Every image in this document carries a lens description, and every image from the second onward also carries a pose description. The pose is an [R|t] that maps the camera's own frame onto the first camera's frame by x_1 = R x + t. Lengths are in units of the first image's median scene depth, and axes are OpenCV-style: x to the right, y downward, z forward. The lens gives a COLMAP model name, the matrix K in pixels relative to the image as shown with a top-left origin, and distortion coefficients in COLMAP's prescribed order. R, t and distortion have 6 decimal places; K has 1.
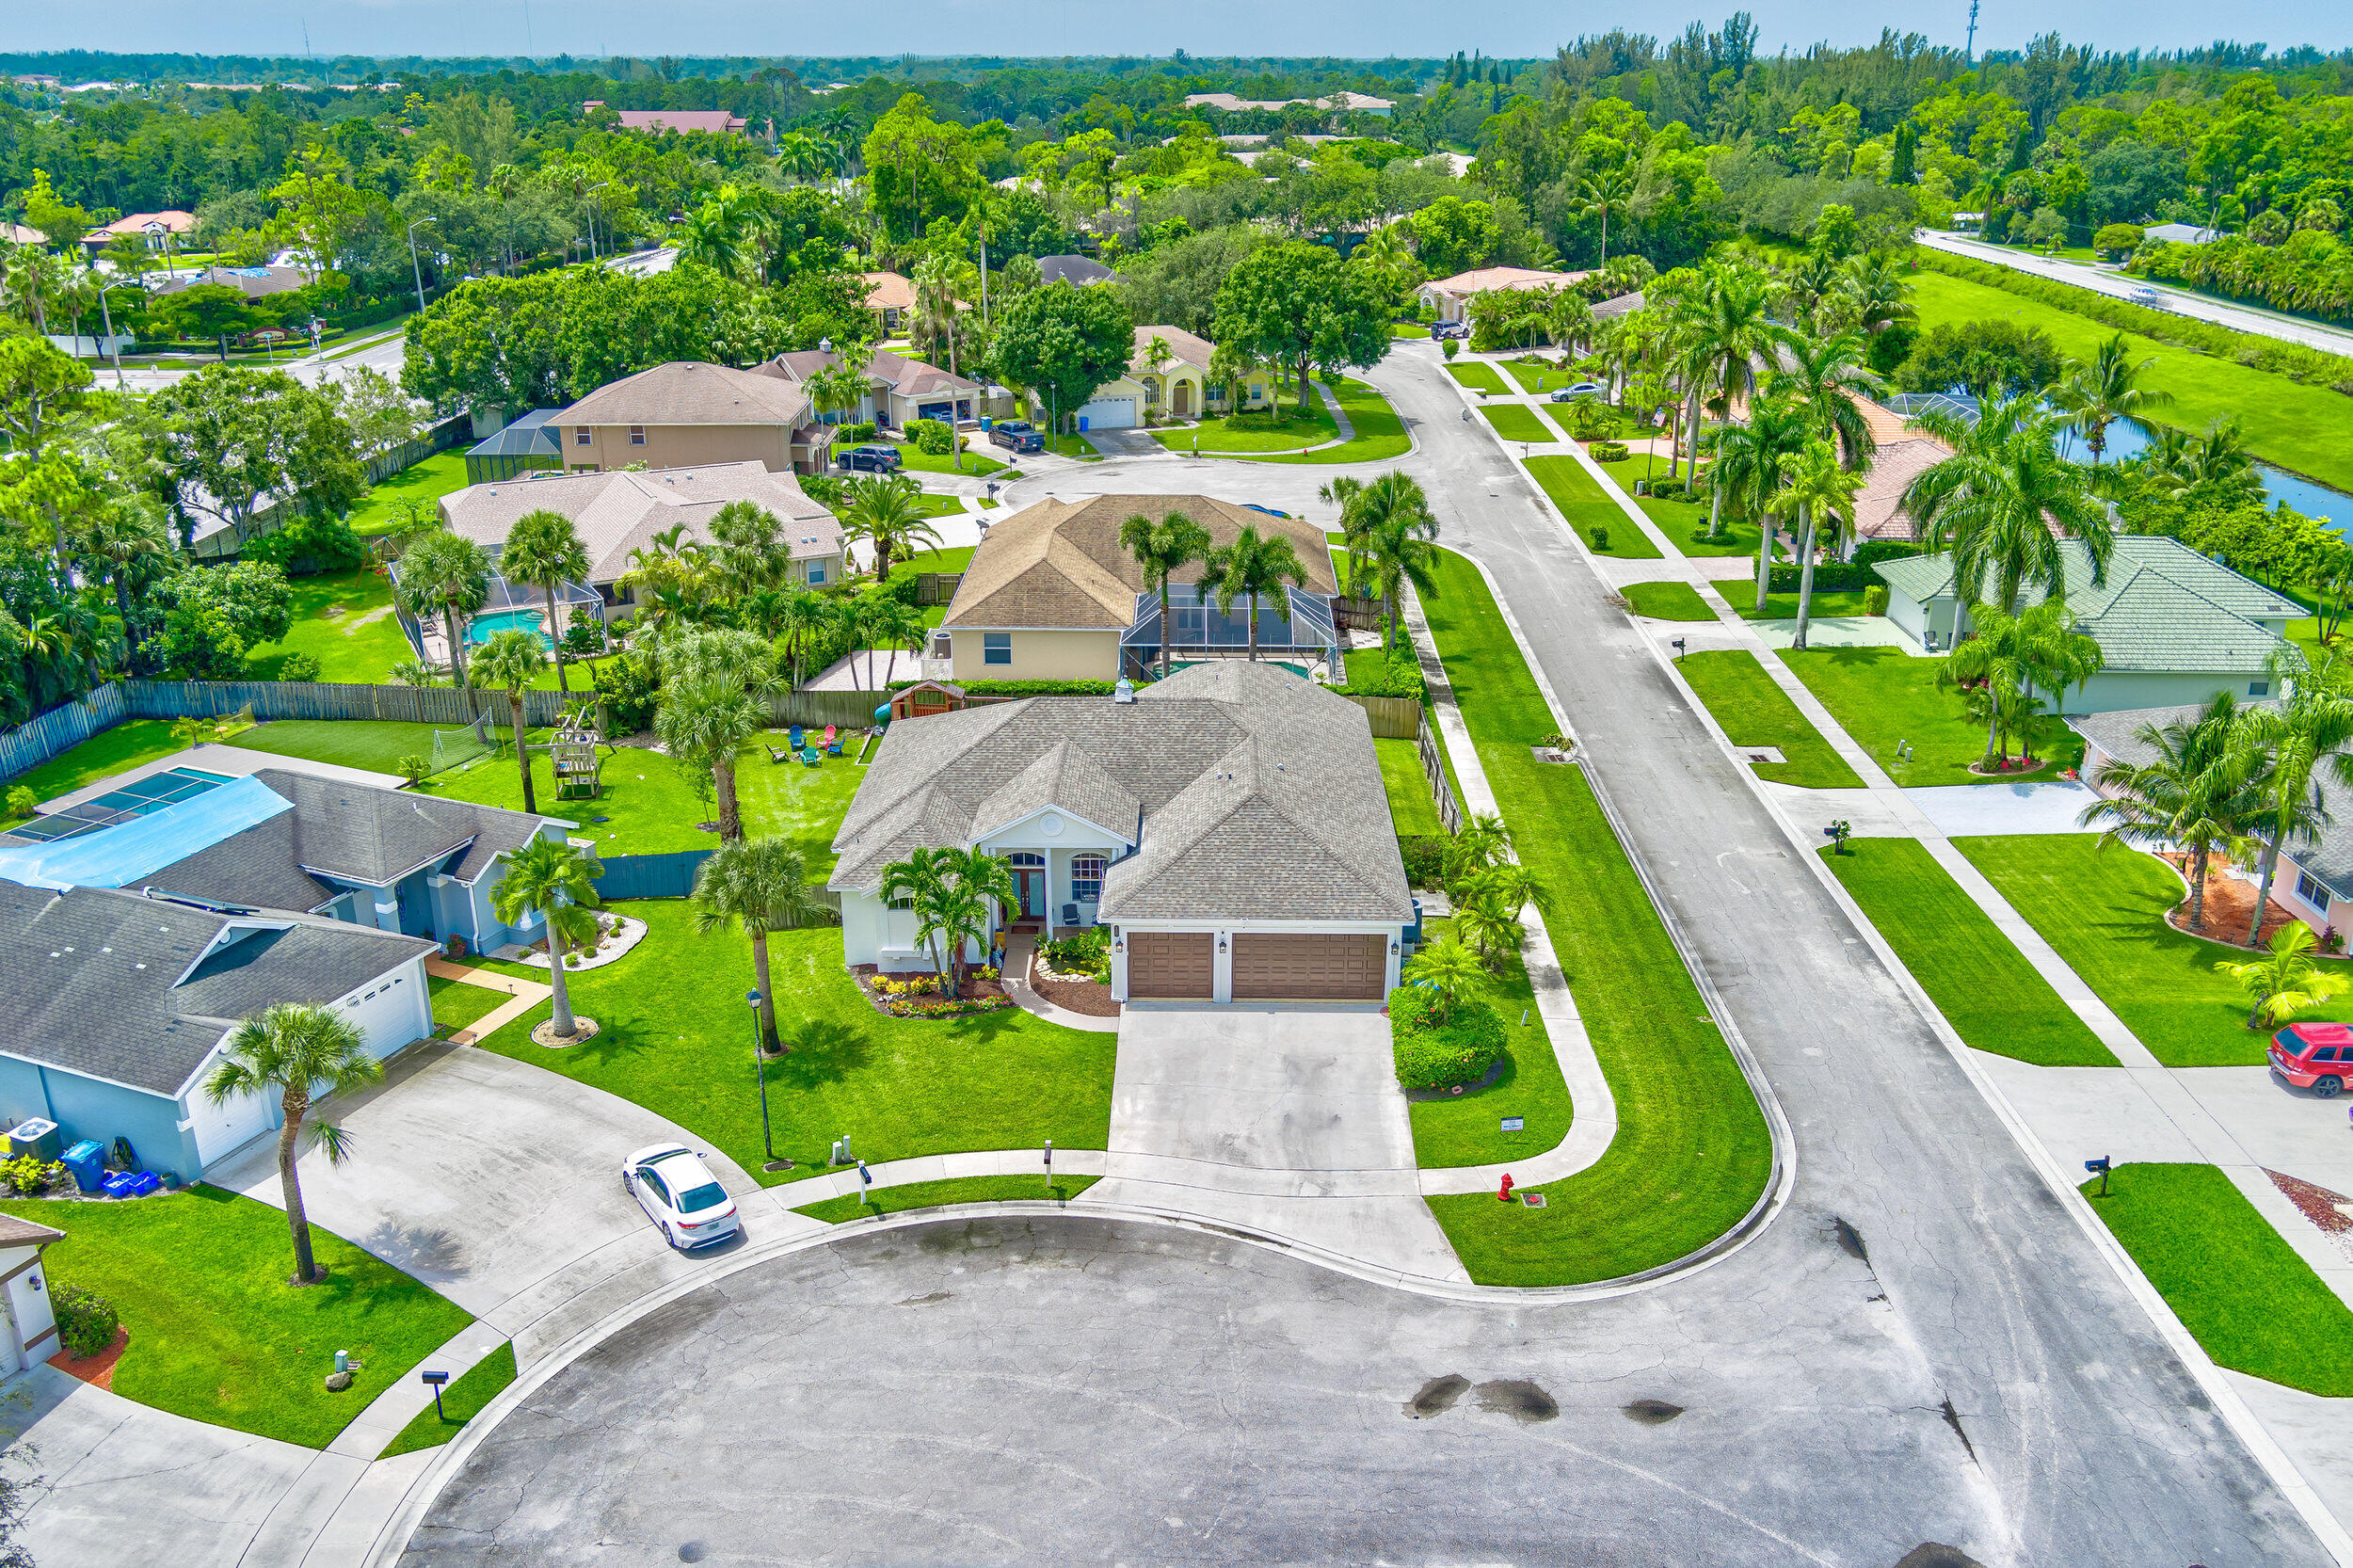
lens RADIAL K [[1886.0, 0, 1176.5], [0, 1886.0, 784.0], [0, 0, 1]] dist [-0.006962, 0.018091]
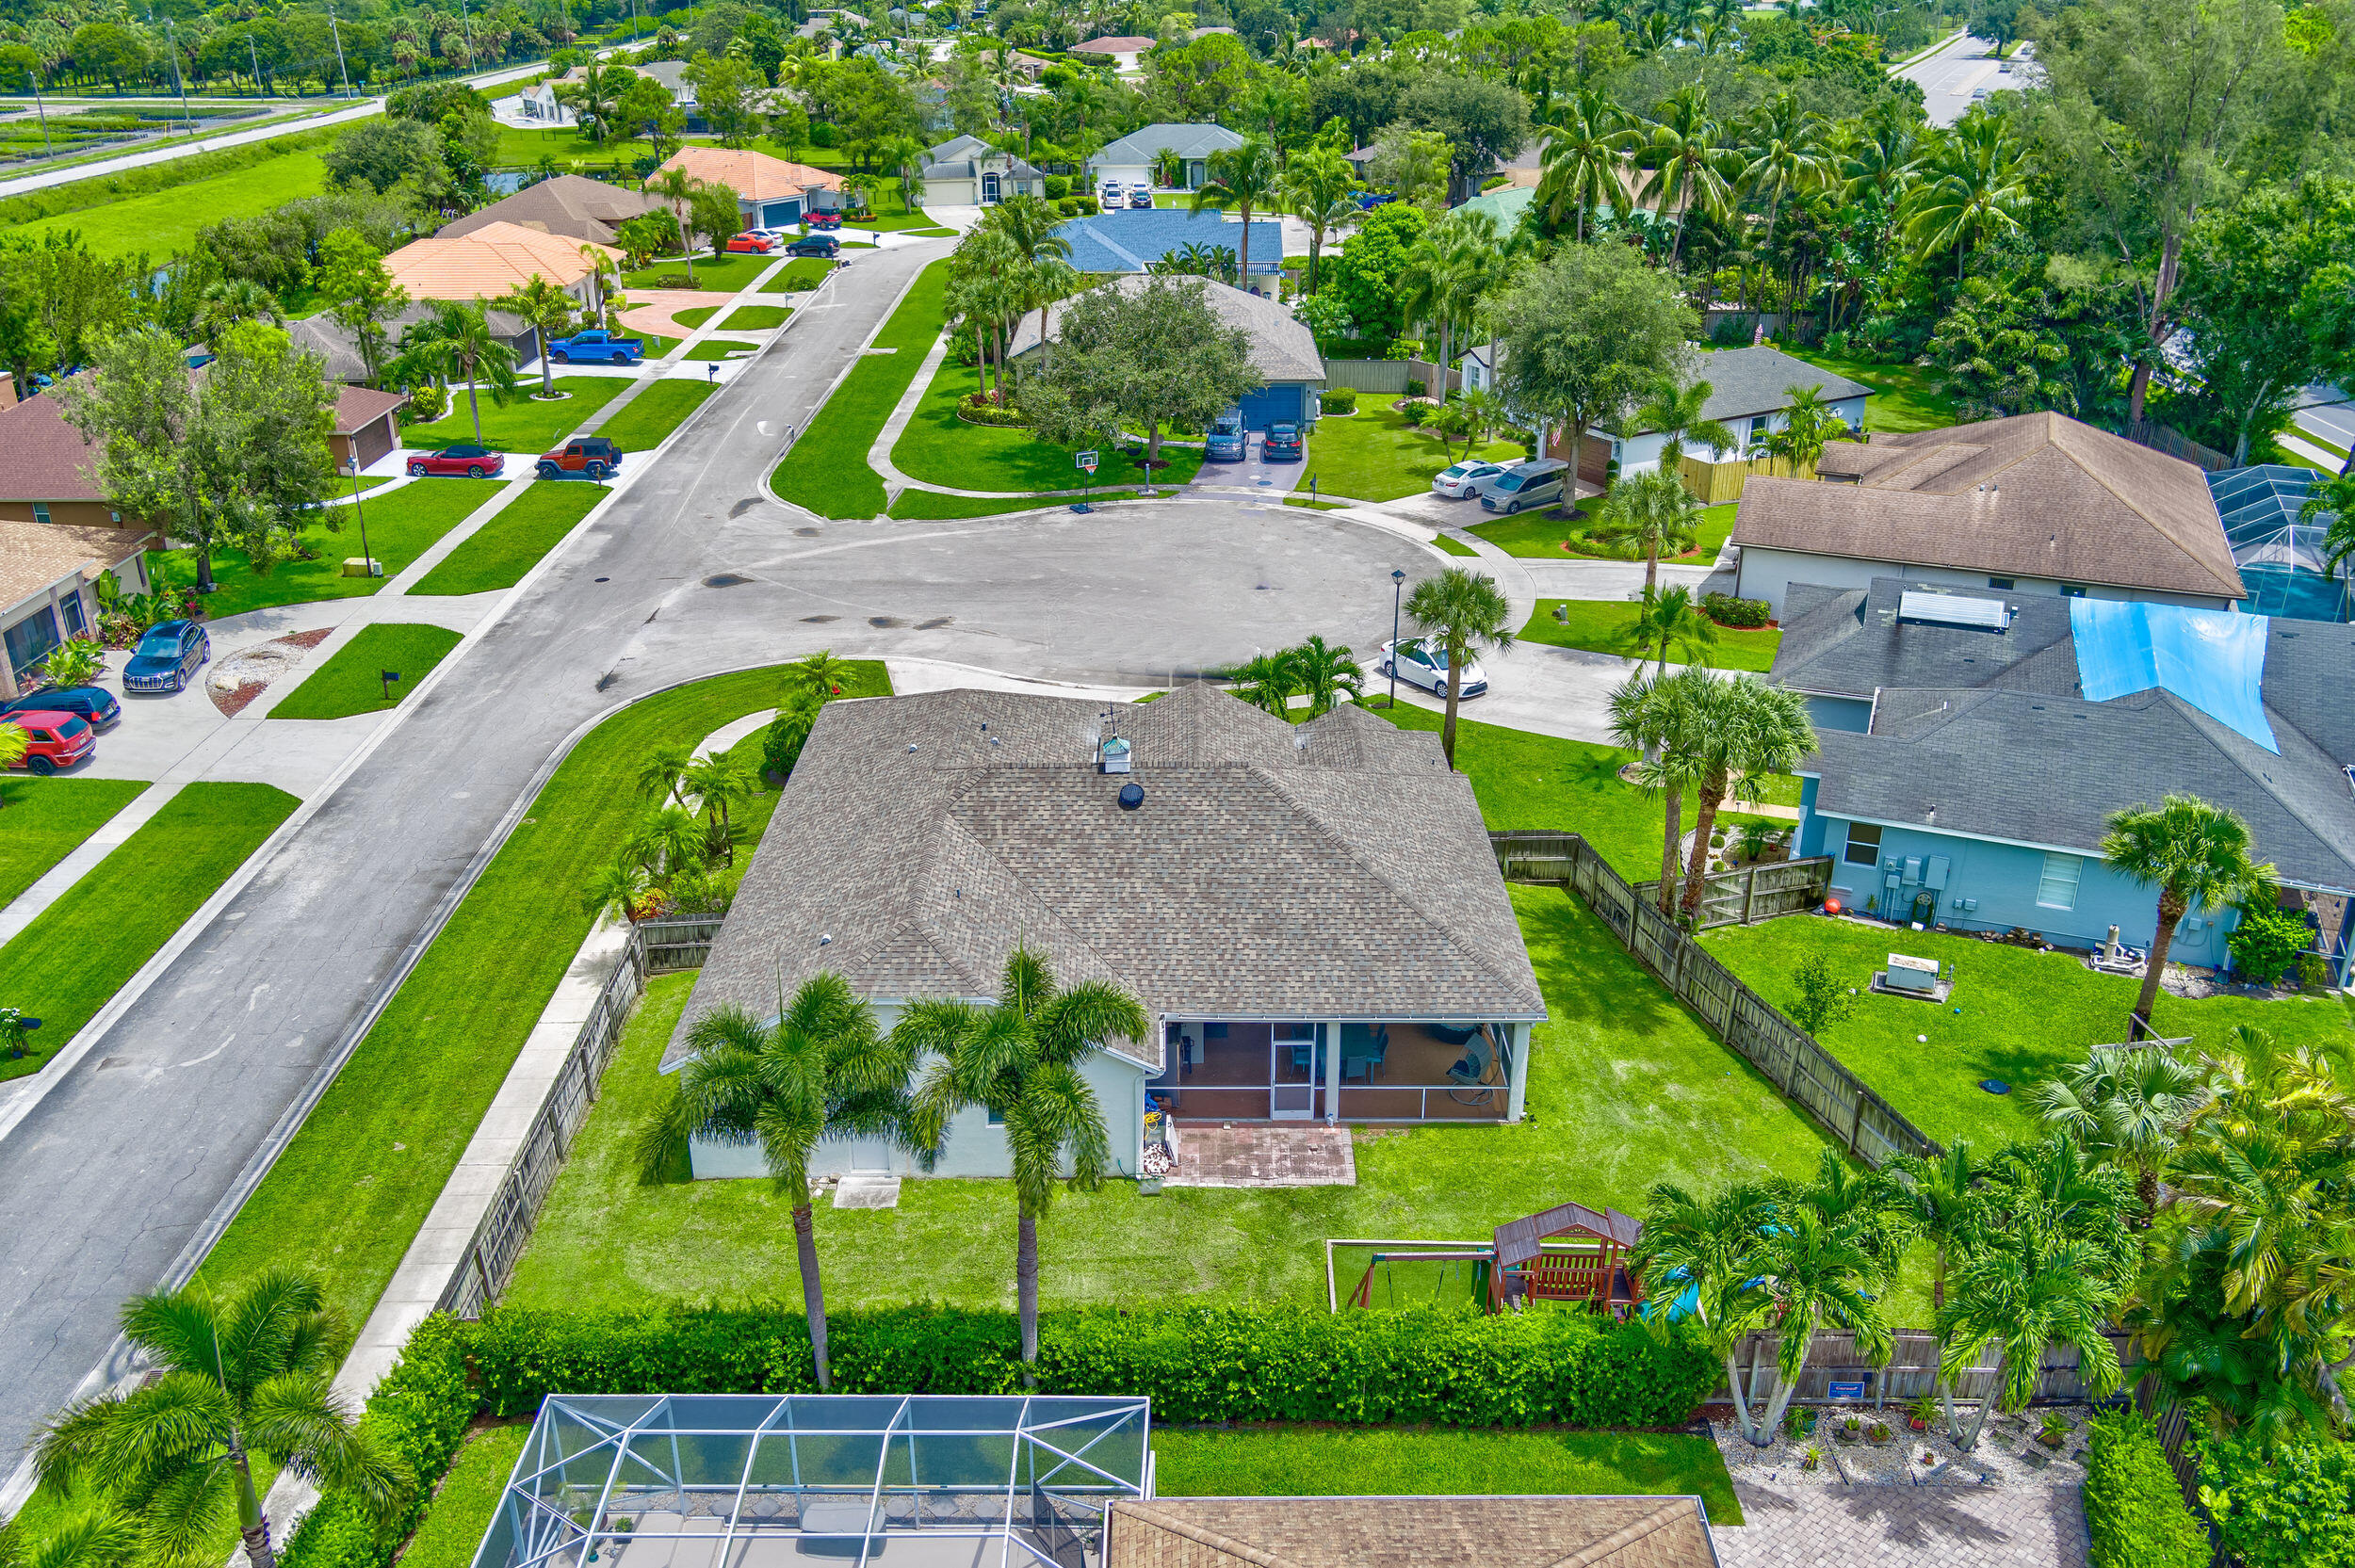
lens RADIAL K [[1935.1, 0, 1184.5], [0, 1935.1, 789.1], [0, 0, 1]] dist [-0.016116, 0.026342]
pose [[-0.999848, 0.007752, -0.015586, -0.043406], [-0.005631, 0.703193, 0.710976, -0.564121], [0.016472, 0.710956, -0.703043, 1.584355]]
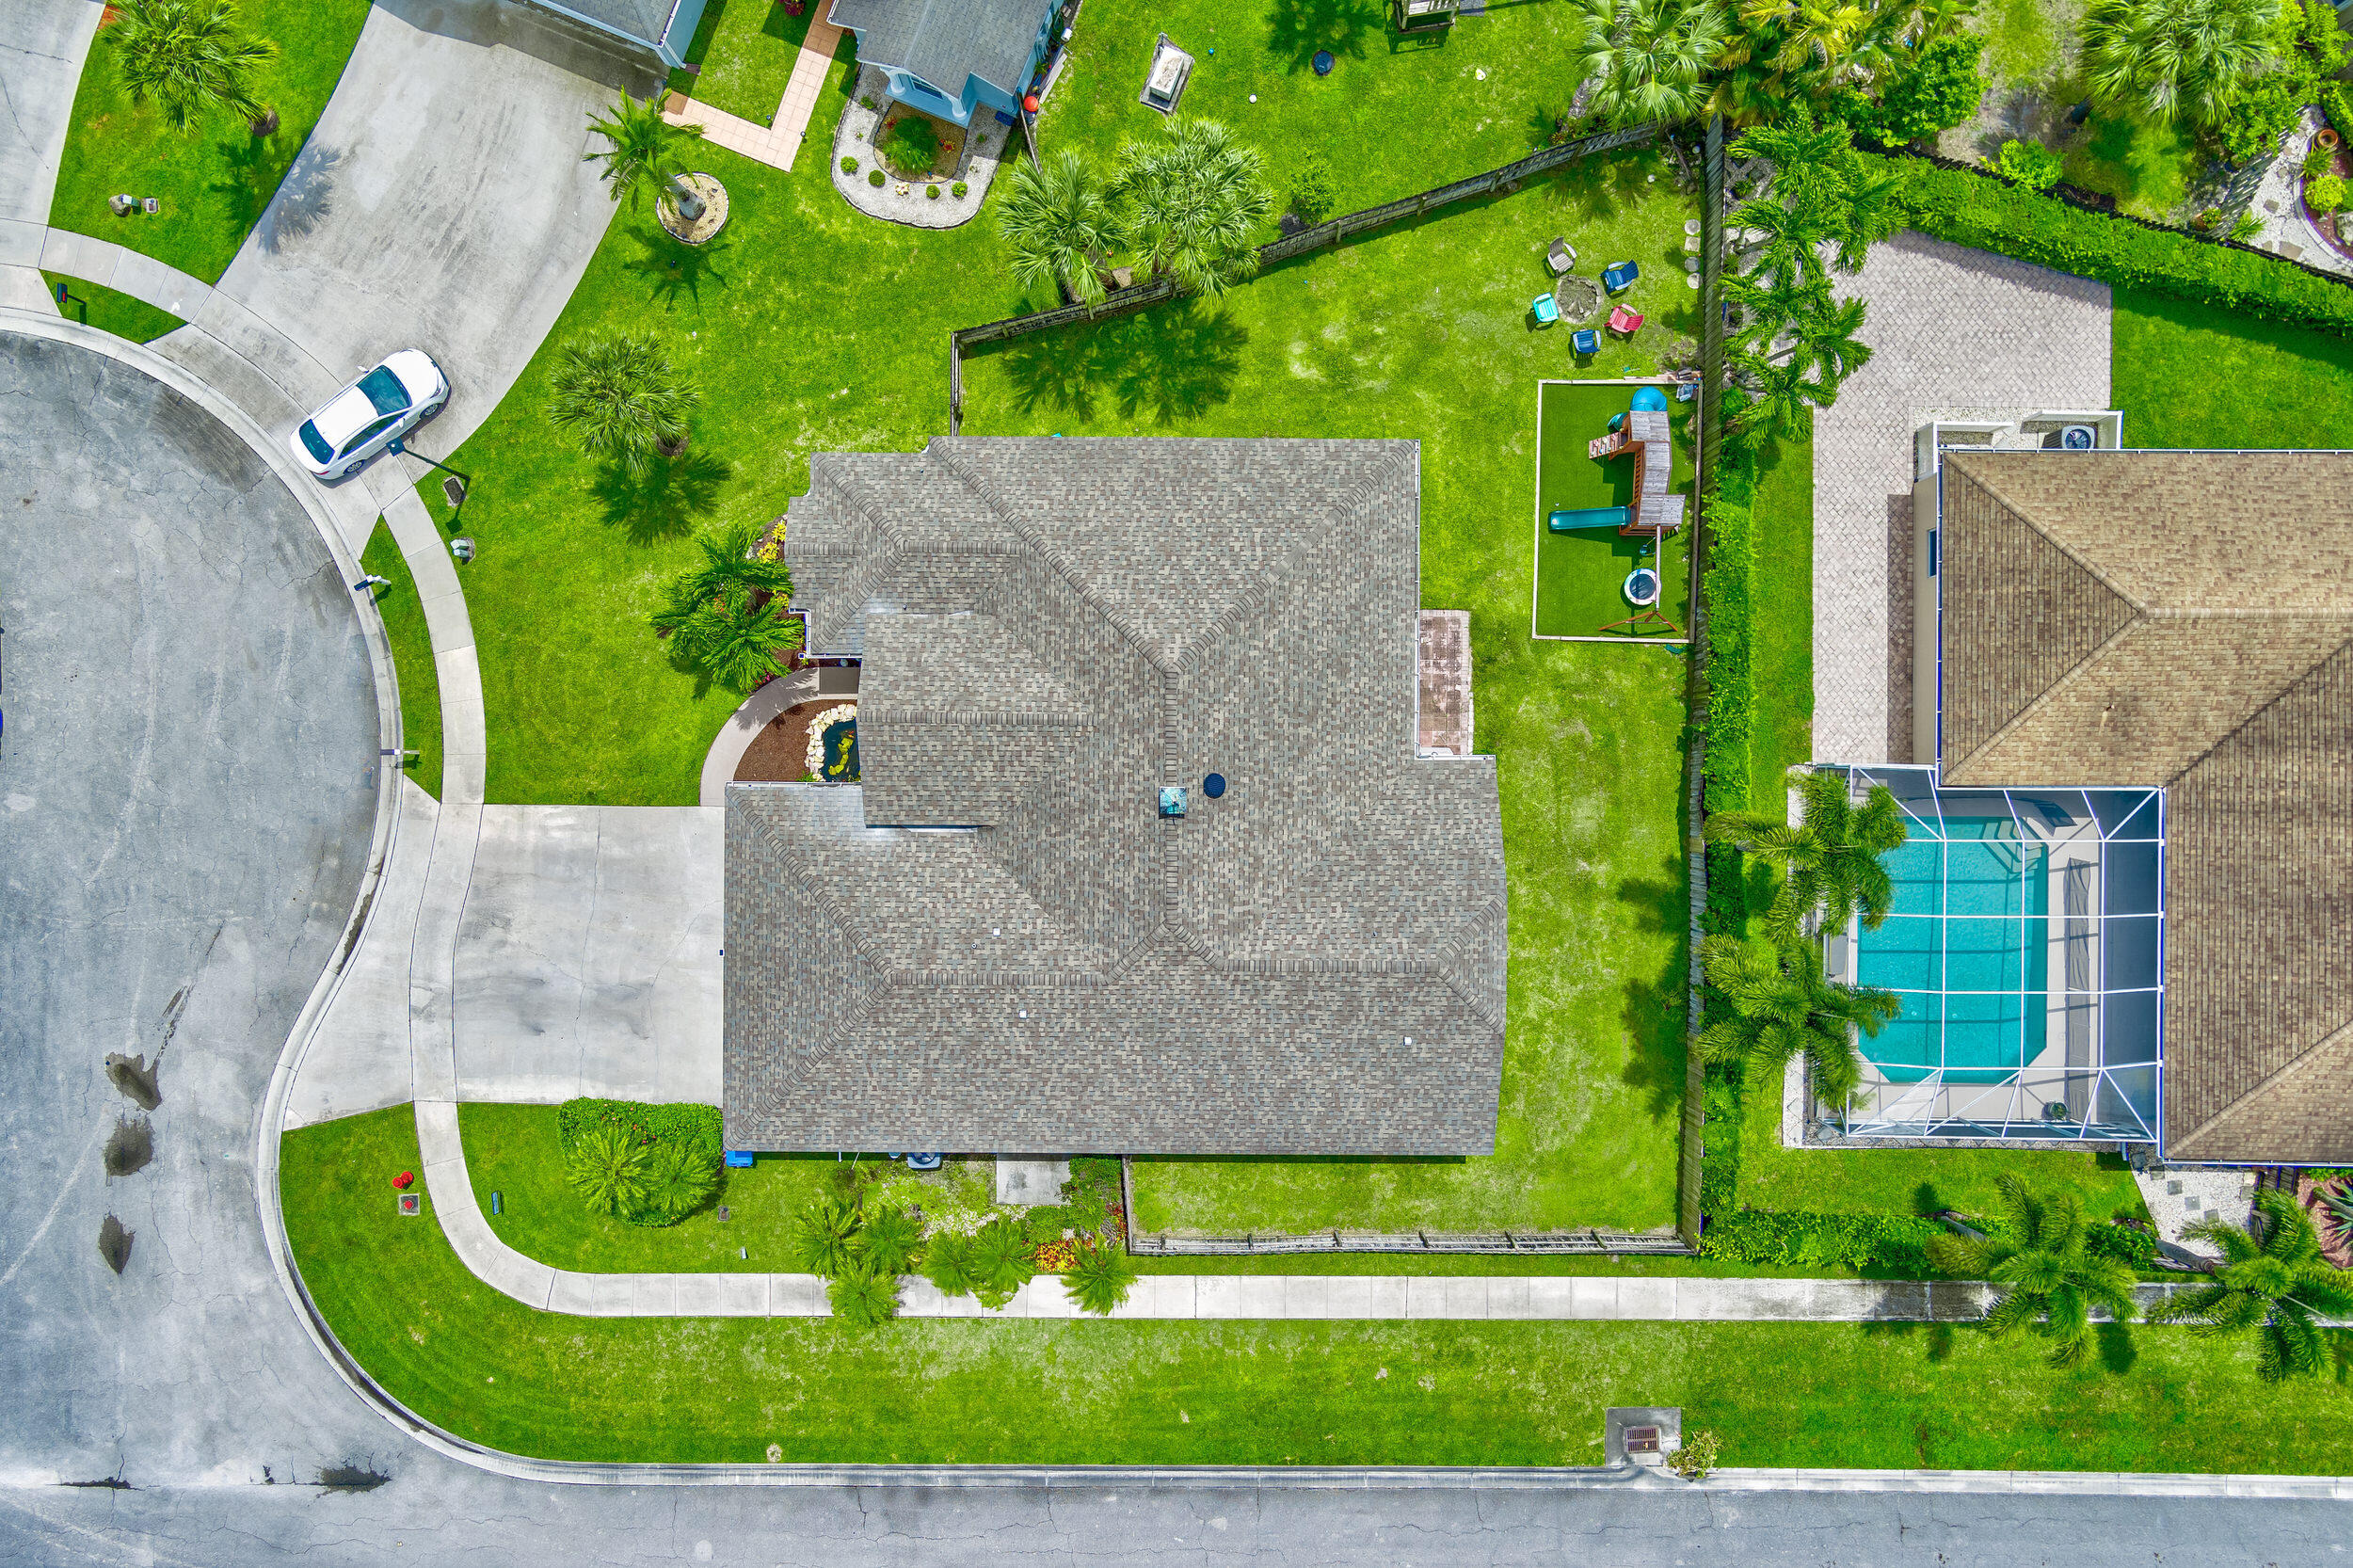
lens RADIAL K [[1872.9, 0, 1176.5], [0, 1872.9, 784.0], [0, 0, 1]] dist [-0.004129, 0.009868]
pose [[0.010343, 0.999945, -0.001838, -0.034200], [-0.360399, 0.005443, 0.932782, -0.727945], [0.932741, -0.008985, 0.360435, 0.799689]]
